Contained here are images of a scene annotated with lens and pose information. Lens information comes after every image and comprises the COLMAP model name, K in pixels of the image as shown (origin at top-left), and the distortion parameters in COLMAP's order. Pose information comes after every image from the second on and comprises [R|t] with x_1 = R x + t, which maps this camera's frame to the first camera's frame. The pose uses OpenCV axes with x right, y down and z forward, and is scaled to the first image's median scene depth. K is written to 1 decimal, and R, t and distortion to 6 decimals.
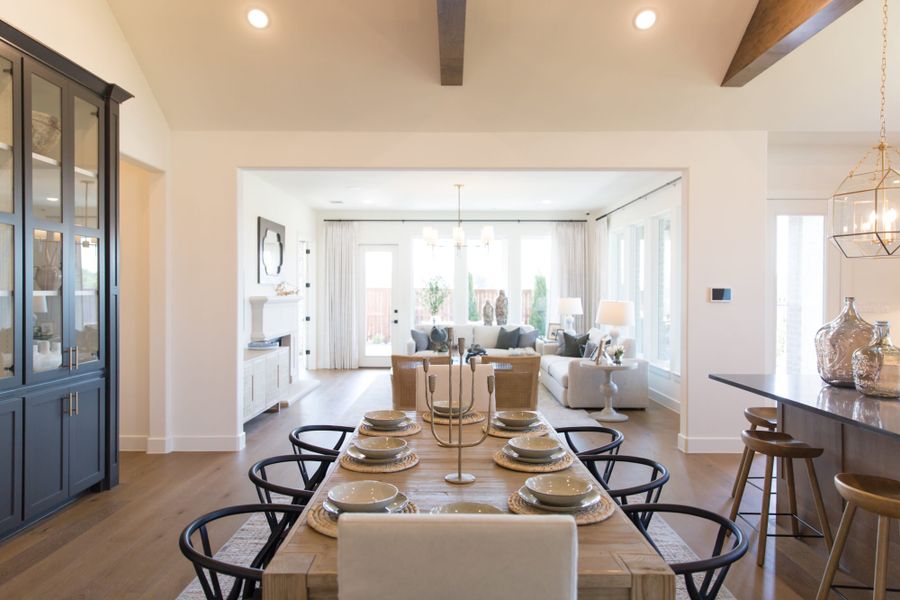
lens RADIAL K [[602.5, 0, 452.8], [0, 602.5, 297.6], [0, 0, 1]] dist [0.012704, 0.002870]
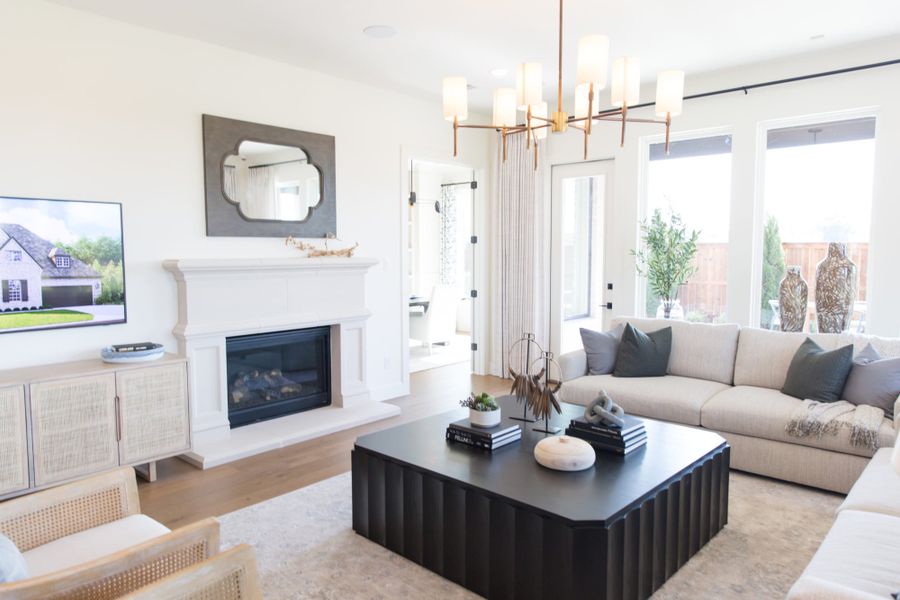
lens RADIAL K [[602.5, 0, 452.8], [0, 602.5, 297.6], [0, 0, 1]] dist [0.012704, 0.002870]
pose [[0.744729, 0.049015, -0.665565, 0.226481], [-0.002892, 0.997527, 0.070226, -0.006410], [0.667361, -0.050374, 0.743029, 0.731355]]
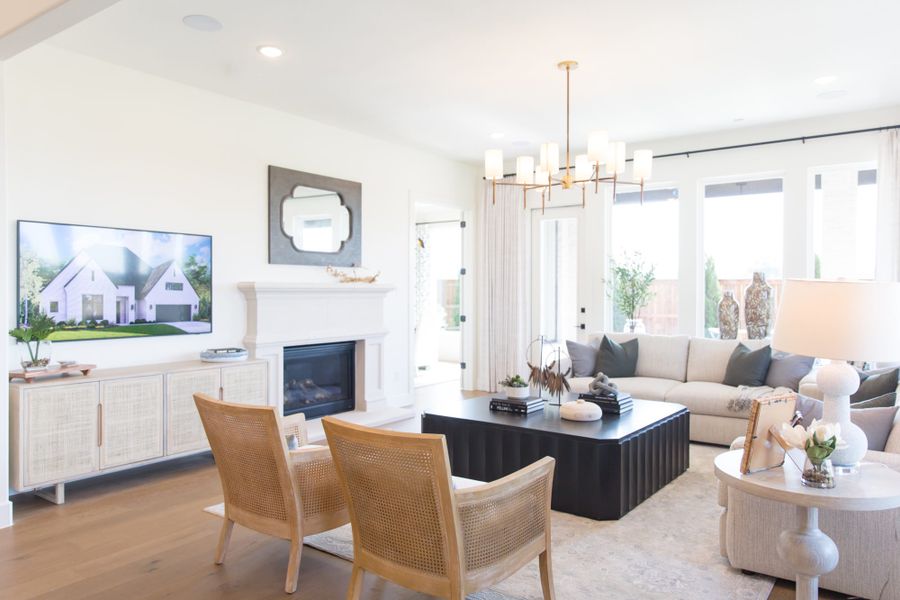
lens RADIAL K [[636.2, 0, 450.0], [0, 636.2, 300.0], [0, 0, 1]] dist [0.009905, 0.002071]
pose [[0.807863, 0.006742, -0.589332, 0.270201], [-0.004799, 0.999977, 0.004862, 0.013496], [0.589351, -0.001100, 0.807876, 0.537020]]
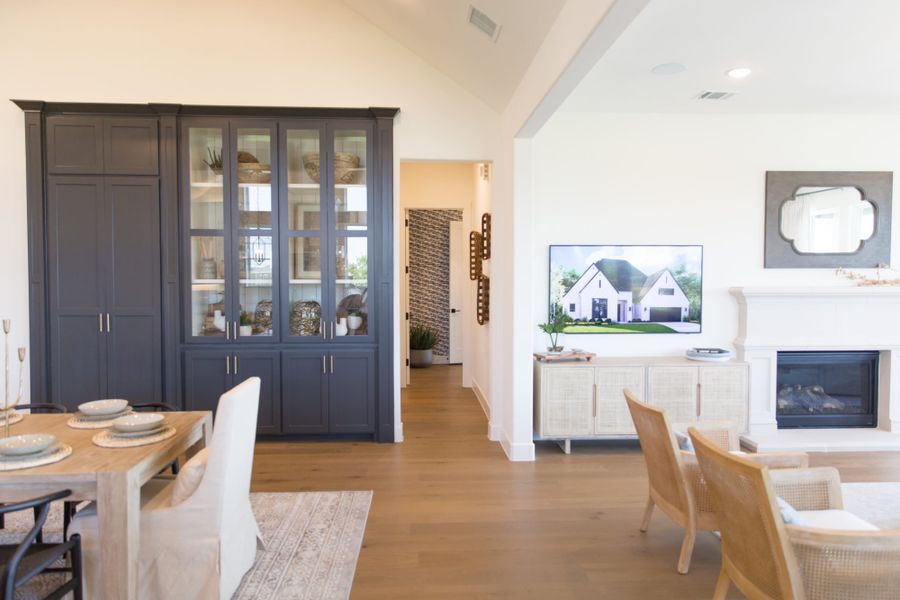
lens RADIAL K [[613.5, 0, 451.9], [0, 613.5, 298.2], [0, 0, 1]] dist [0.019834, -0.001625]
pose [[0.053906, 0.034552, -0.997948, 0.370606], [-0.008951, 0.999378, 0.034118, -0.009786], [0.998506, 0.007094, 0.054182, 0.600947]]
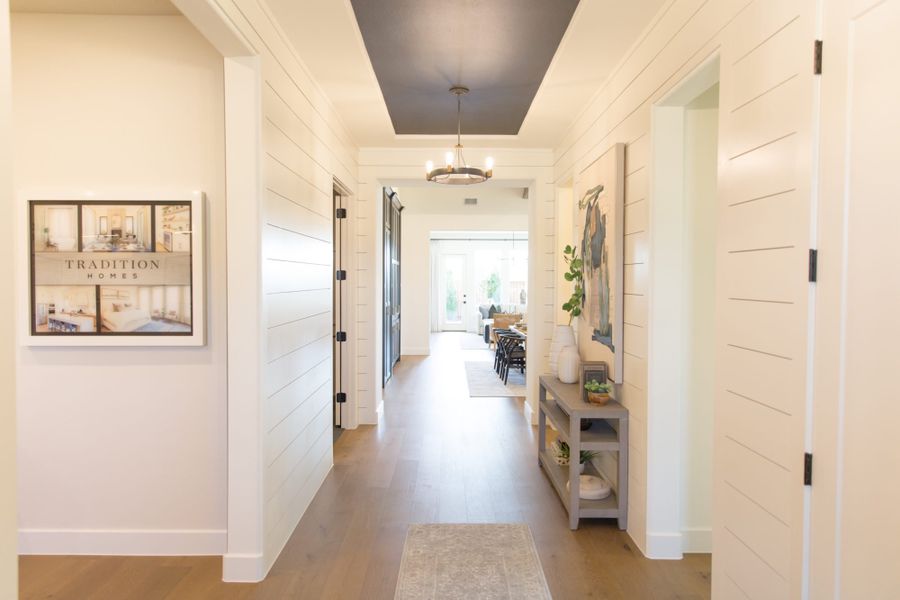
lens RADIAL K [[603.8, 0, 435.2], [0, 603.8, 299.3], [0, 0, 1]] dist [0.006450, 0.000674]
pose [[0.999938, -0.001031, -0.011111, -0.222136], [0.001313, 0.999677, 0.025379, -0.012763], [0.011081, -0.025392, 0.999616, -0.873935]]
